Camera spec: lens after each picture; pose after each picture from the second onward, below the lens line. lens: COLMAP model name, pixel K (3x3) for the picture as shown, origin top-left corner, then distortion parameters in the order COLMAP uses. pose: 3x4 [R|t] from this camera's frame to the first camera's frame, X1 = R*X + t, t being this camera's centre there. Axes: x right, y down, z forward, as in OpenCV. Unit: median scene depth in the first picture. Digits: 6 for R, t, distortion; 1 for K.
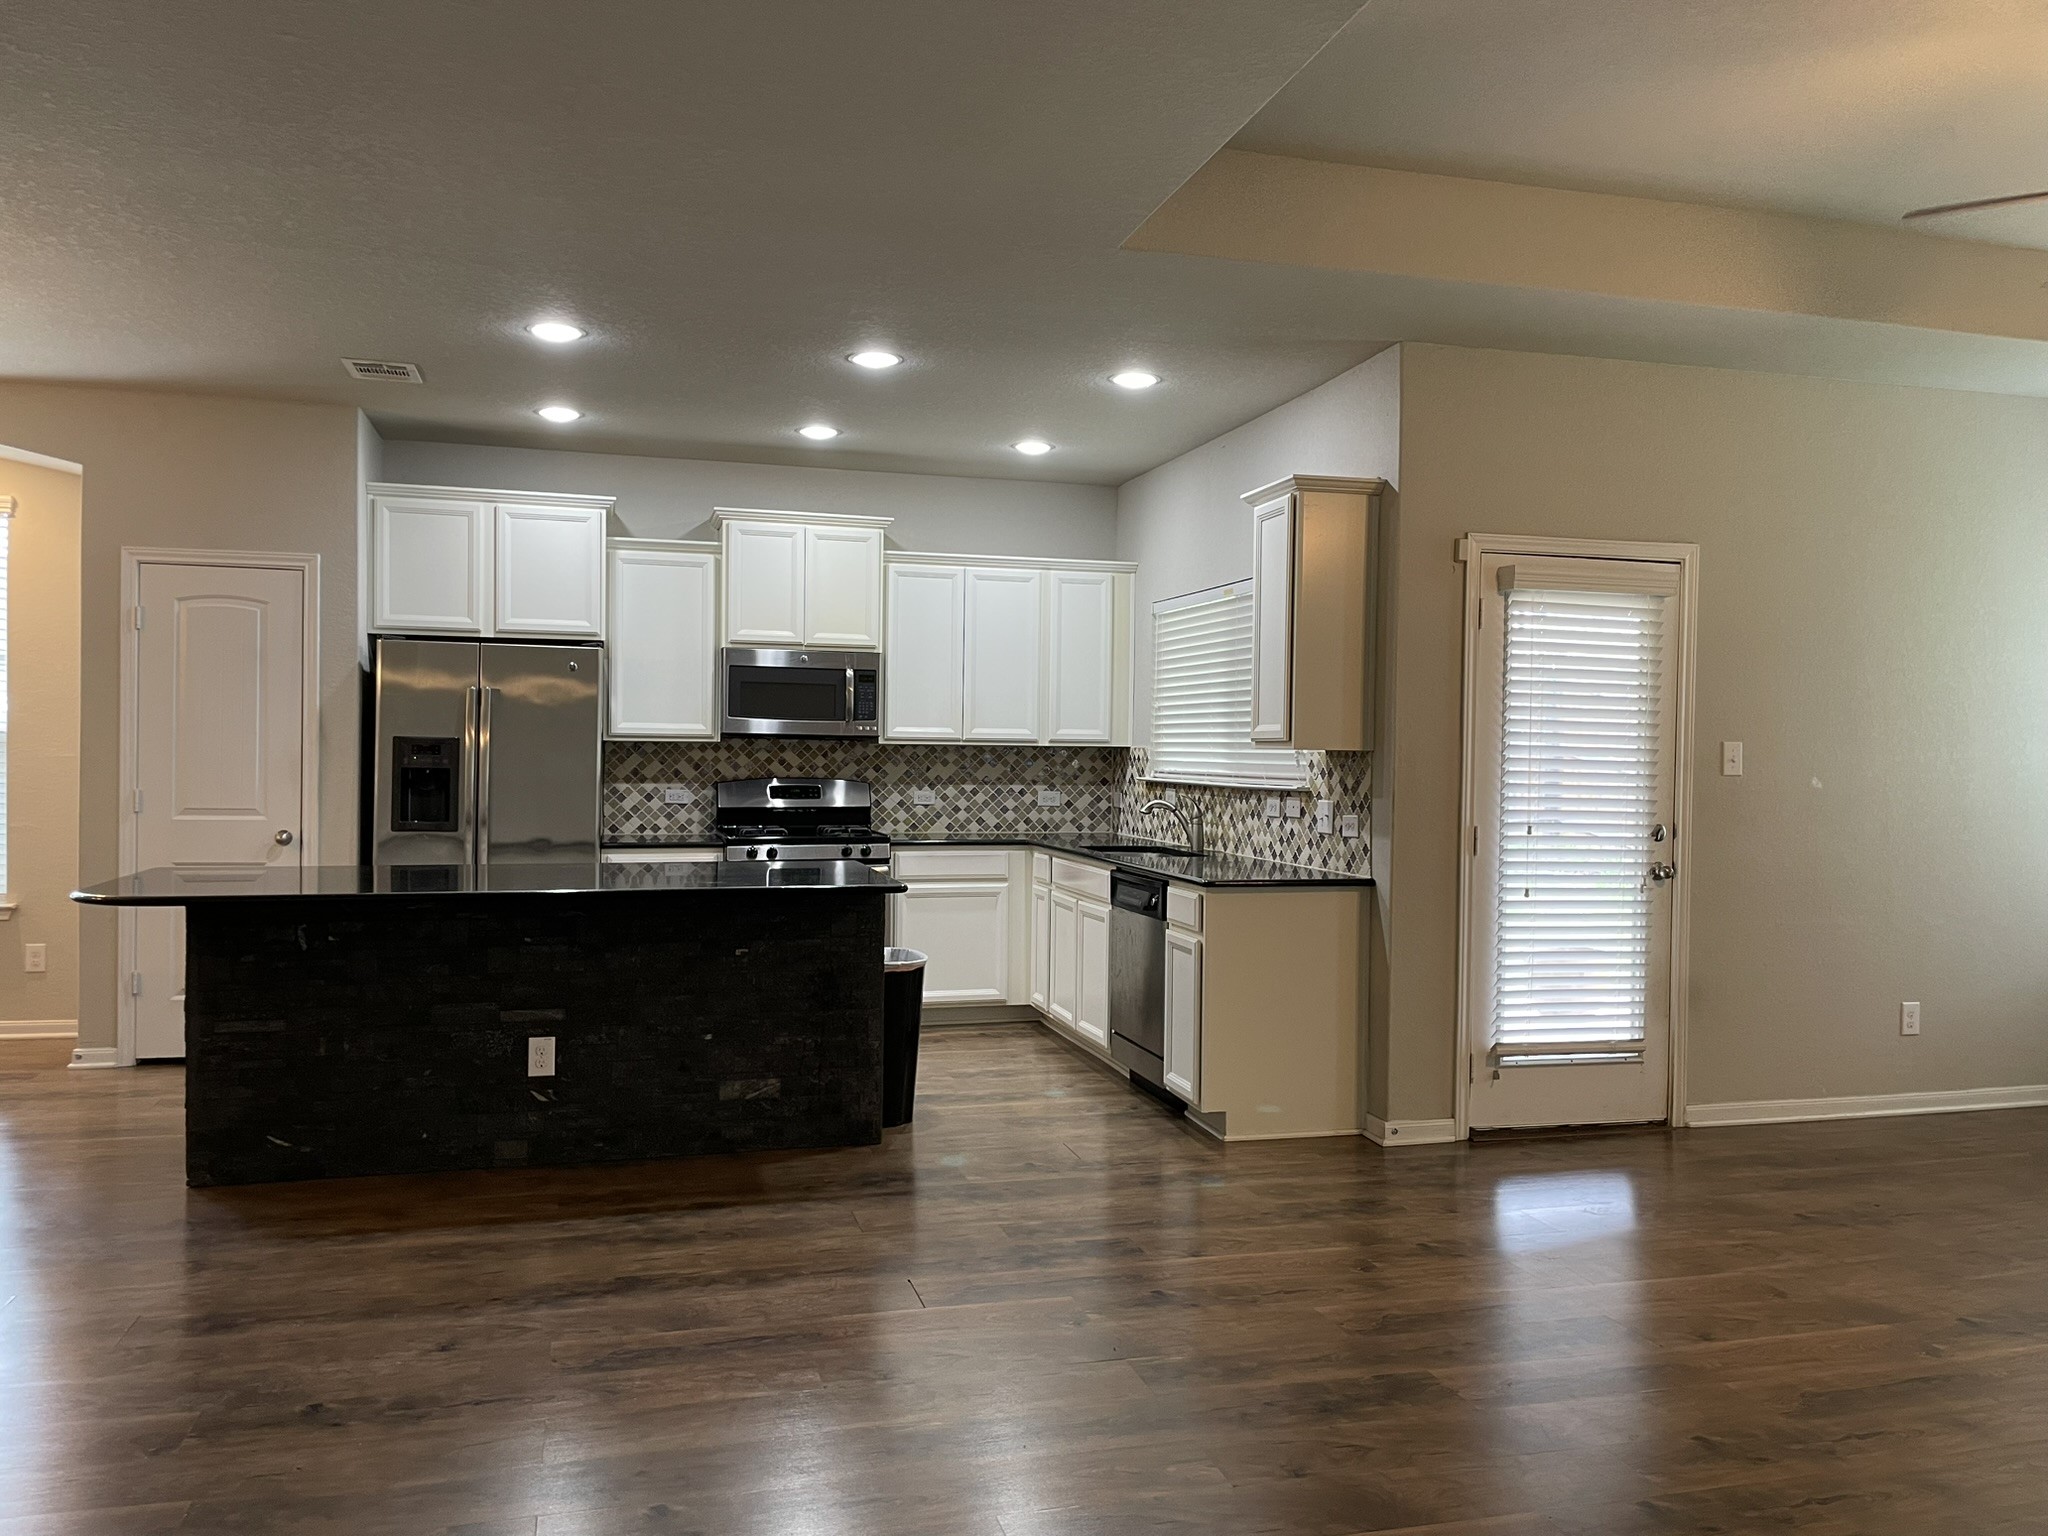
lens RADIAL K [[1548.8, 0, 1031.2], [0, 1548.8, 773.6], [0, 0, 1]] dist [0.055651, -0.024573]
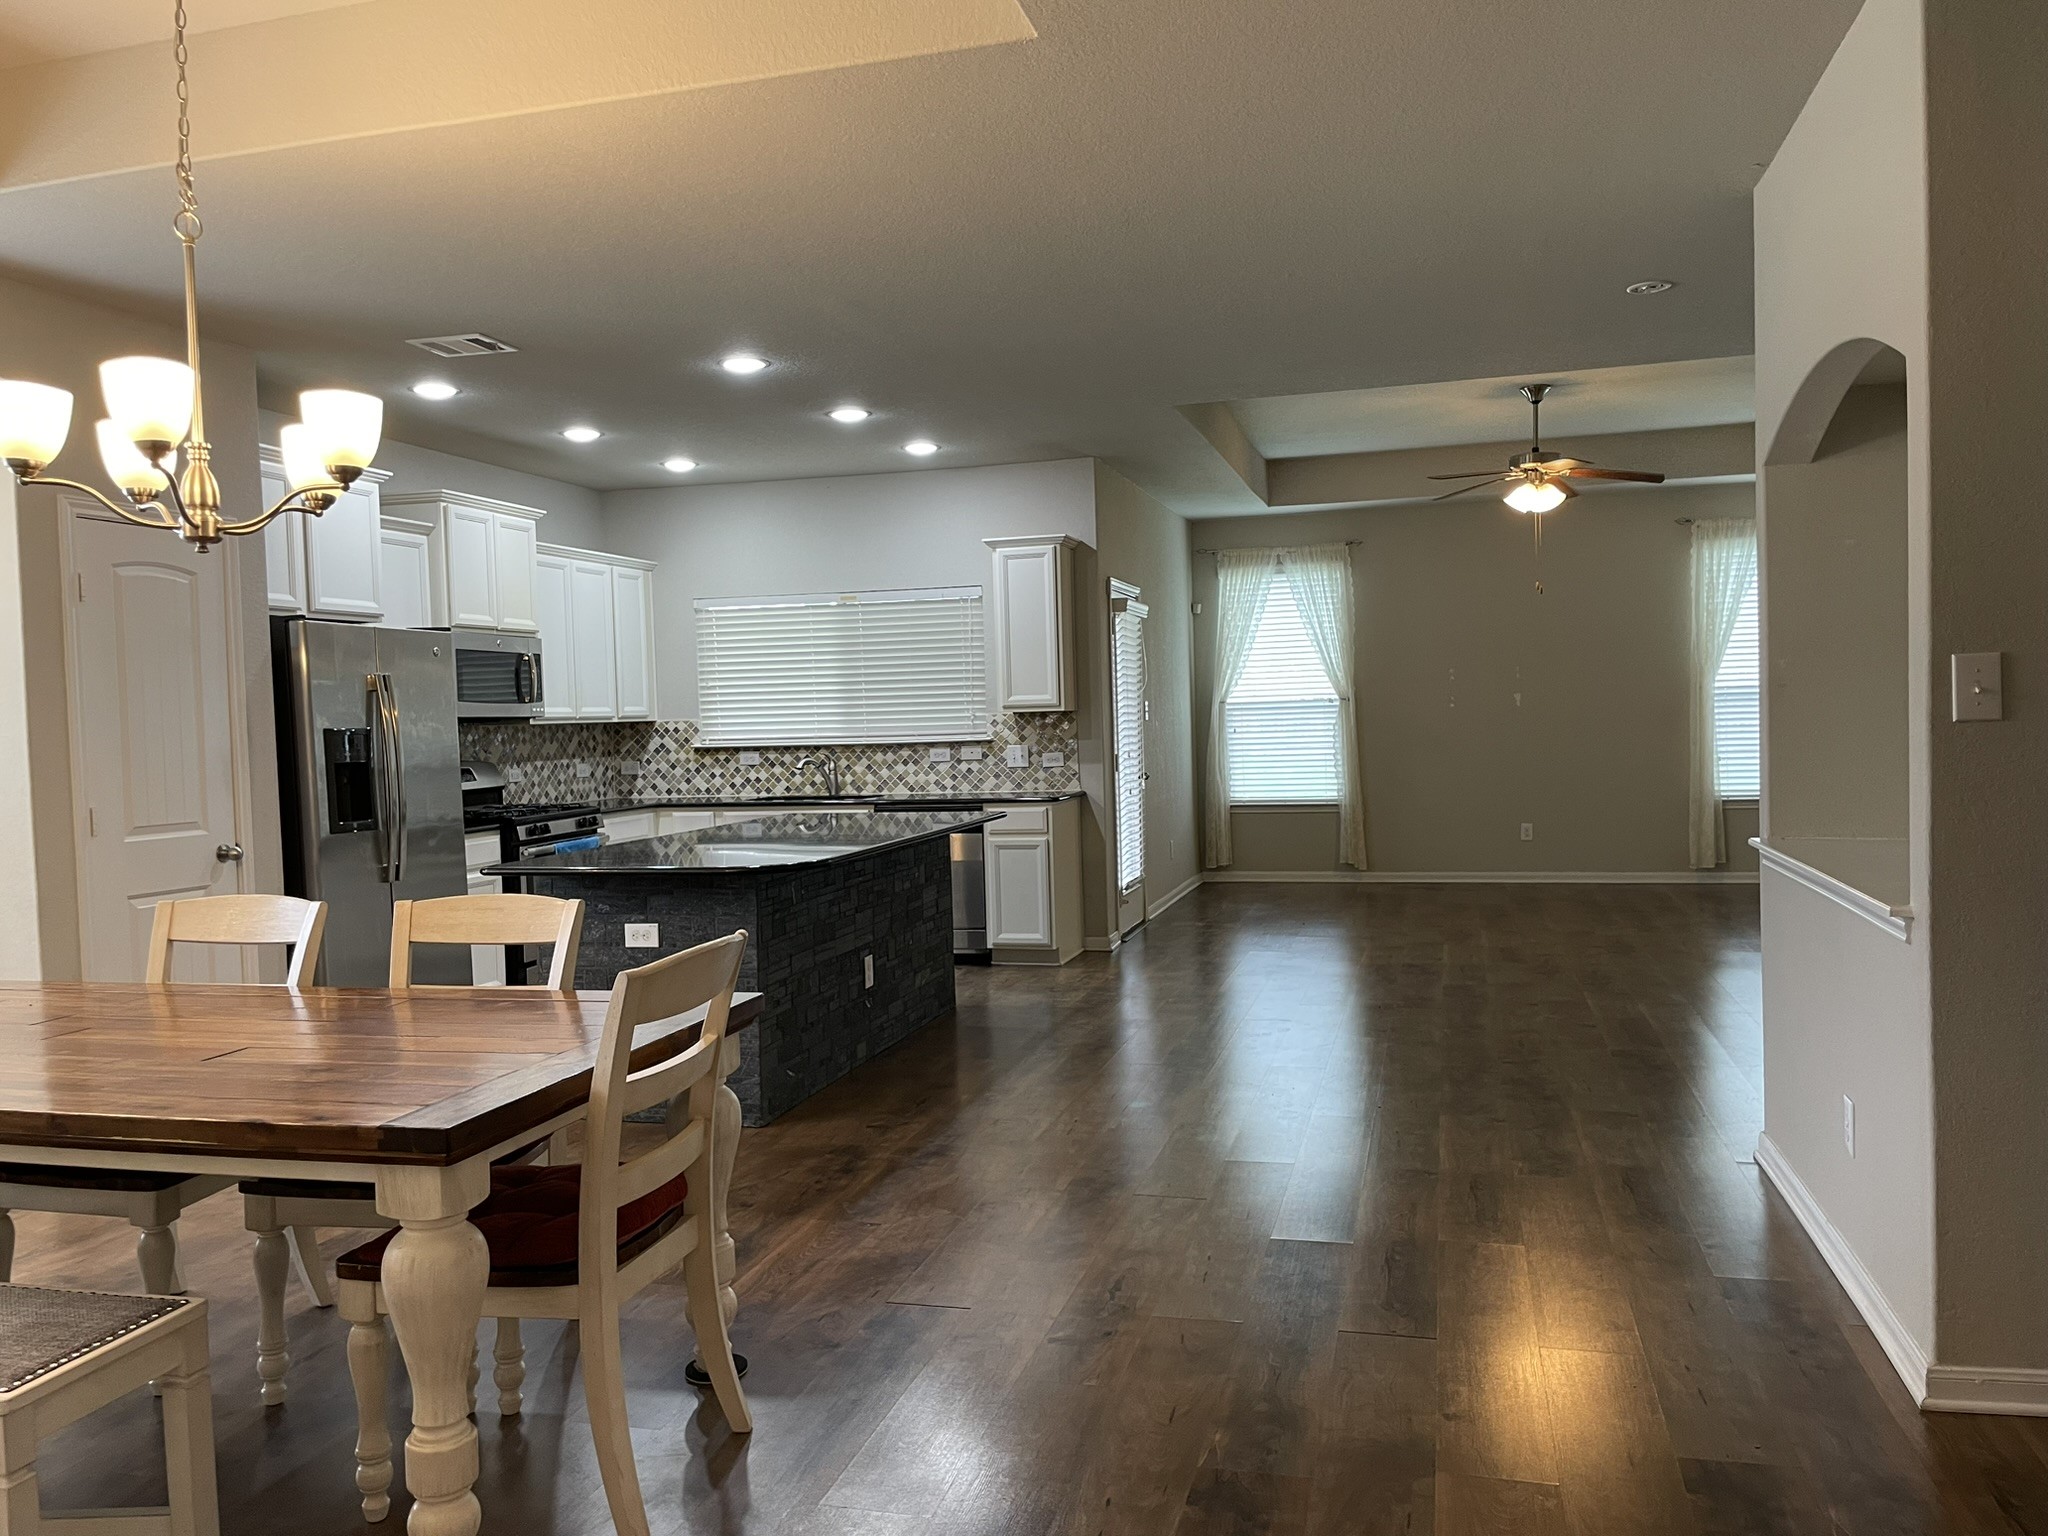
lens RADIAL K [[1548.8, 0, 1025.8], [0, 1548.8, 763.6], [0, 0, 1]] dist [0.055651, -0.024573]
pose [[0.508844, -0.055073, 0.859095, -0.856833], [0.048451, 0.998202, 0.035293, -0.013880], [-0.859494, 0.023665, 0.510597, 0.175744]]
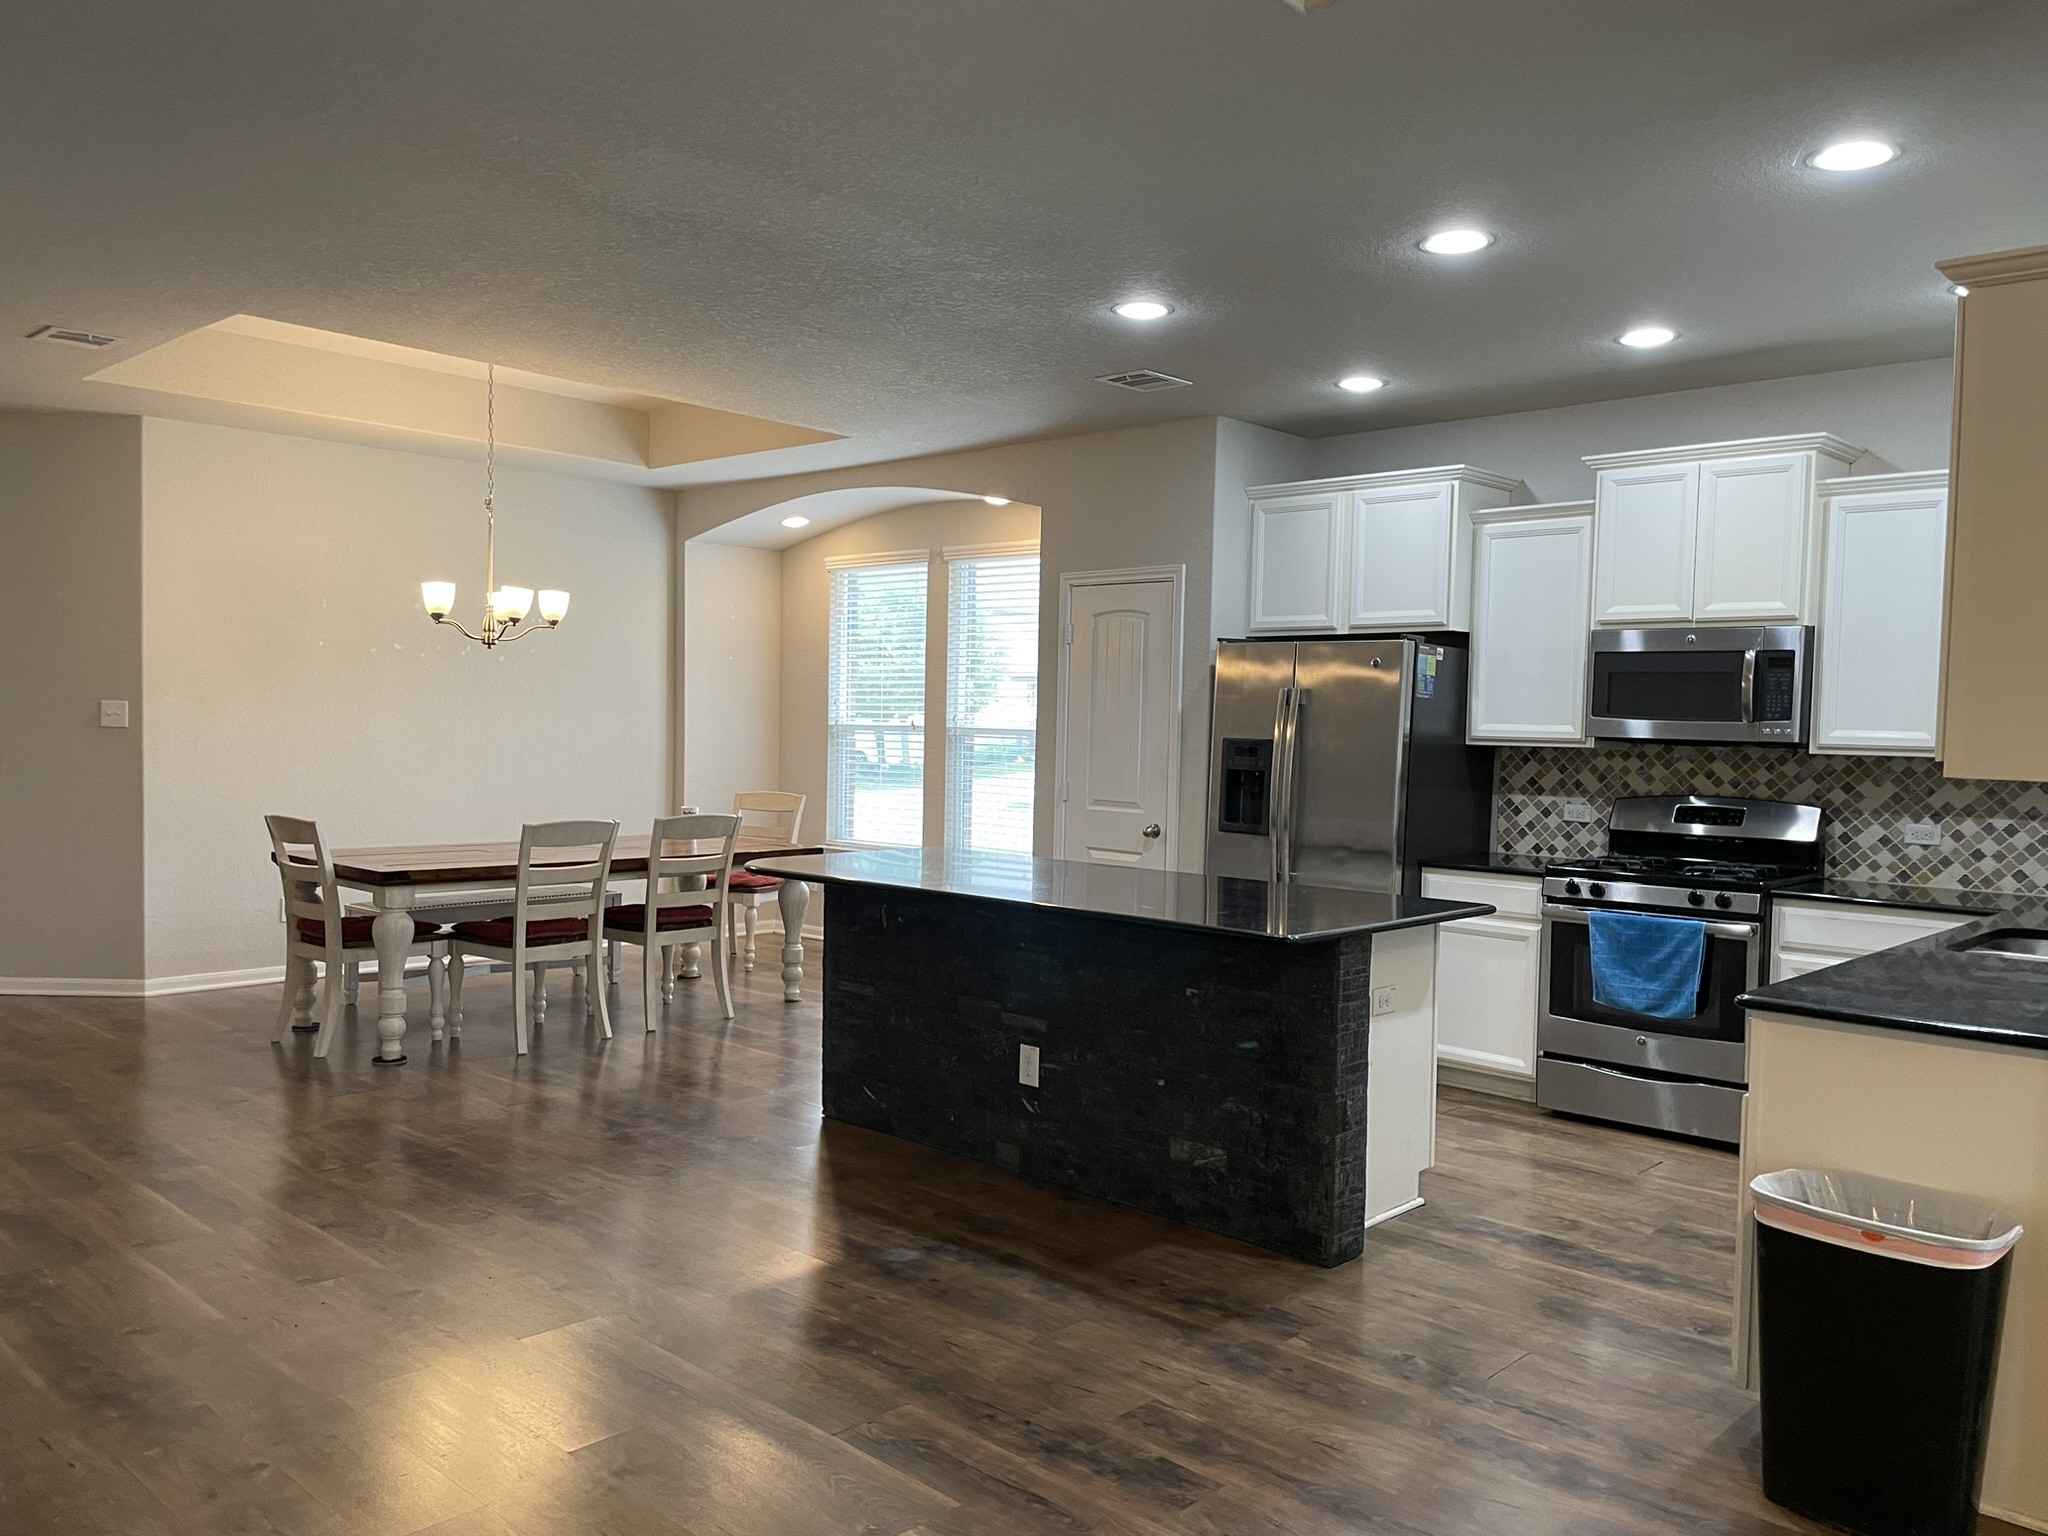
lens RADIAL K [[1548.8, 0, 1032.3], [0, 1548.8, 781.1], [0, 0, 1]] dist [0.055651, -0.024573]
pose [[0.512392, 0.032414, -0.858139, 0.344834], [-0.029359, 0.999364, 0.020218, -0.010932], [0.858249, 0.014835, 0.513018, 0.335336]]
